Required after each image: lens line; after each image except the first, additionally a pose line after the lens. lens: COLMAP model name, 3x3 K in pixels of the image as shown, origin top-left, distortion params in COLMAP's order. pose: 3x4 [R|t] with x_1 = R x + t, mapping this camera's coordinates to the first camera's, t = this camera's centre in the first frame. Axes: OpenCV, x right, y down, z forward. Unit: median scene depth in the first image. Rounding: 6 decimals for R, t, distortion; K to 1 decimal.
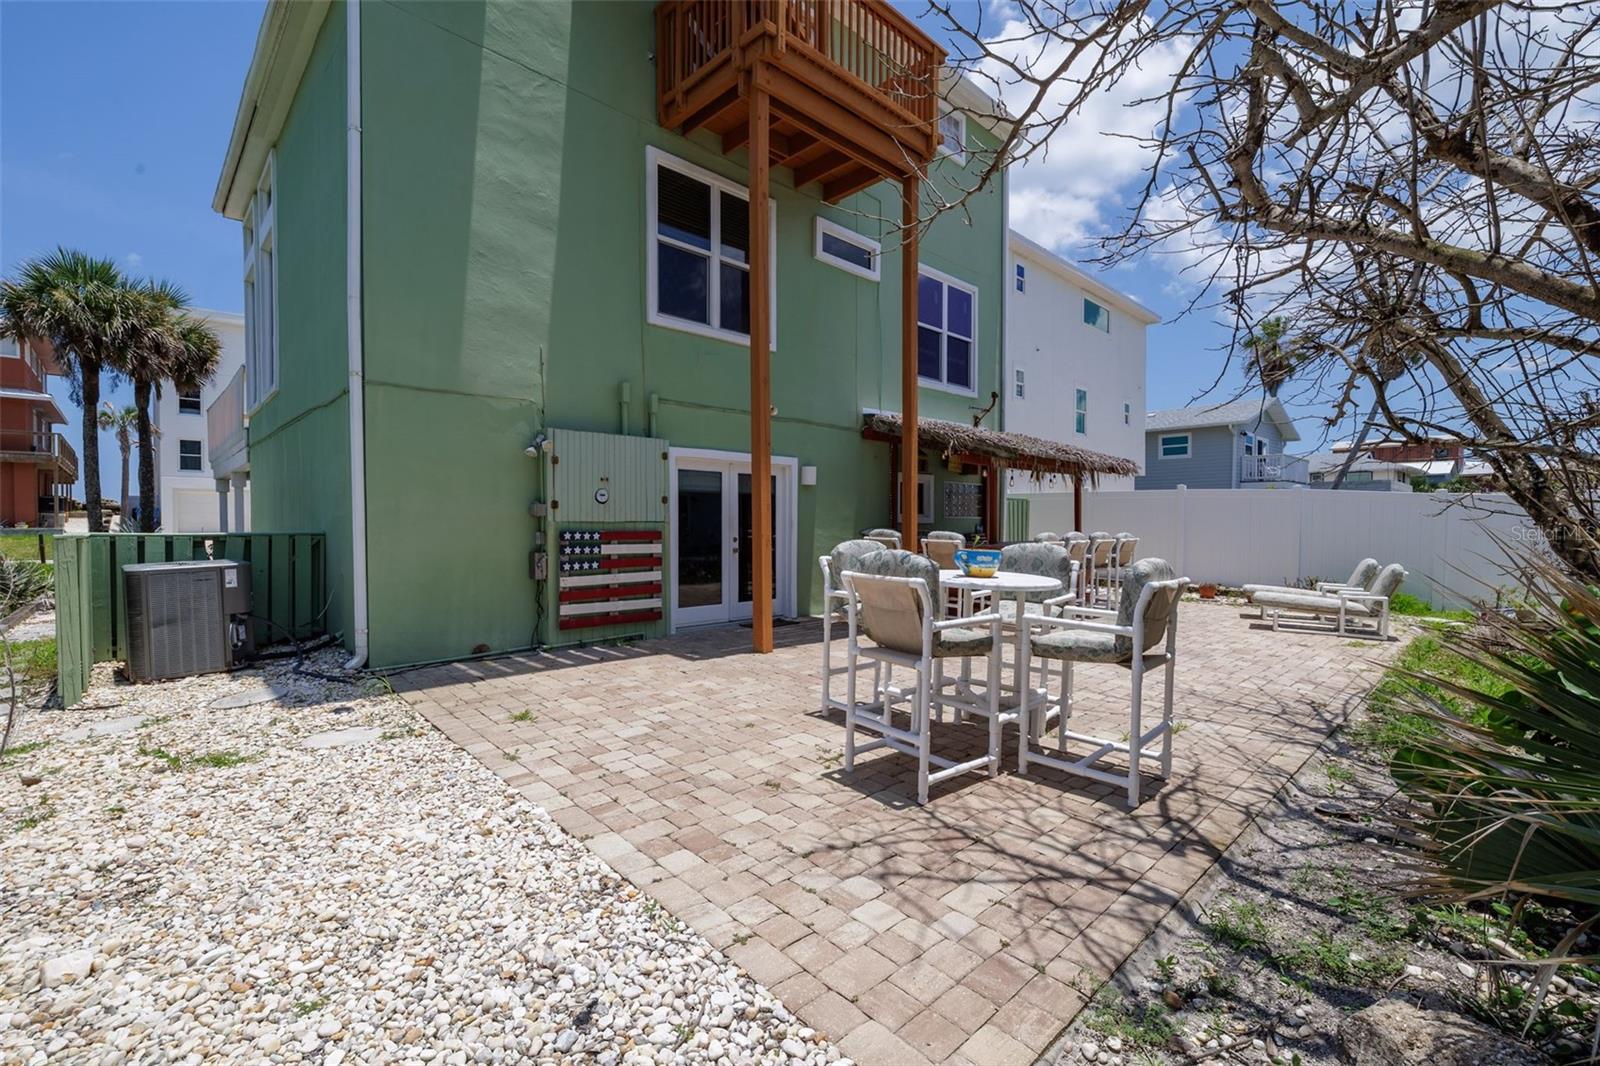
lens RADIAL K [[691.3, 0, 800.0], [0, 691.3, 533.0], [0, 0, 1]] dist [0.002602, -0.000241]
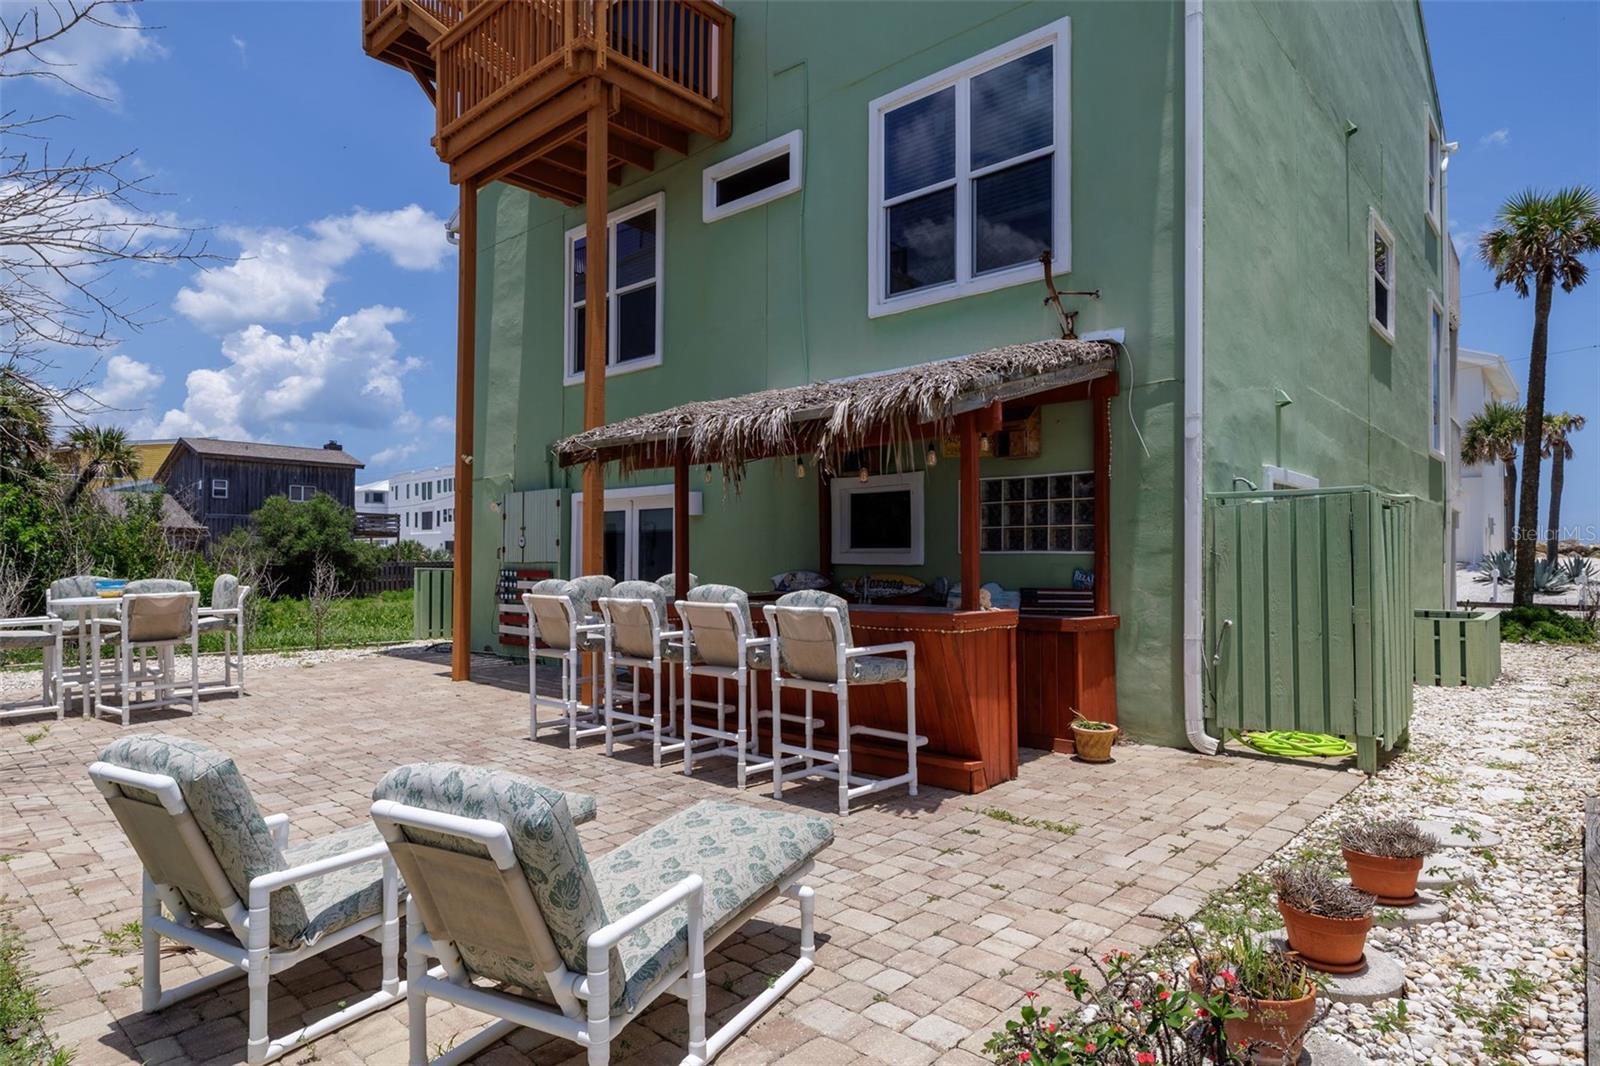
lens RADIAL K [[902.7, 0, 800.0], [0, 902.7, 533.0], [0, 0, 1]] dist [-0.030786, -0.000082]
pose [[0.070325, -0.005706, -0.997508, 1.092974], [0.005778, 0.999969, -0.005313, -0.046157], [0.997507, -0.005390, 0.070356, 1.092052]]
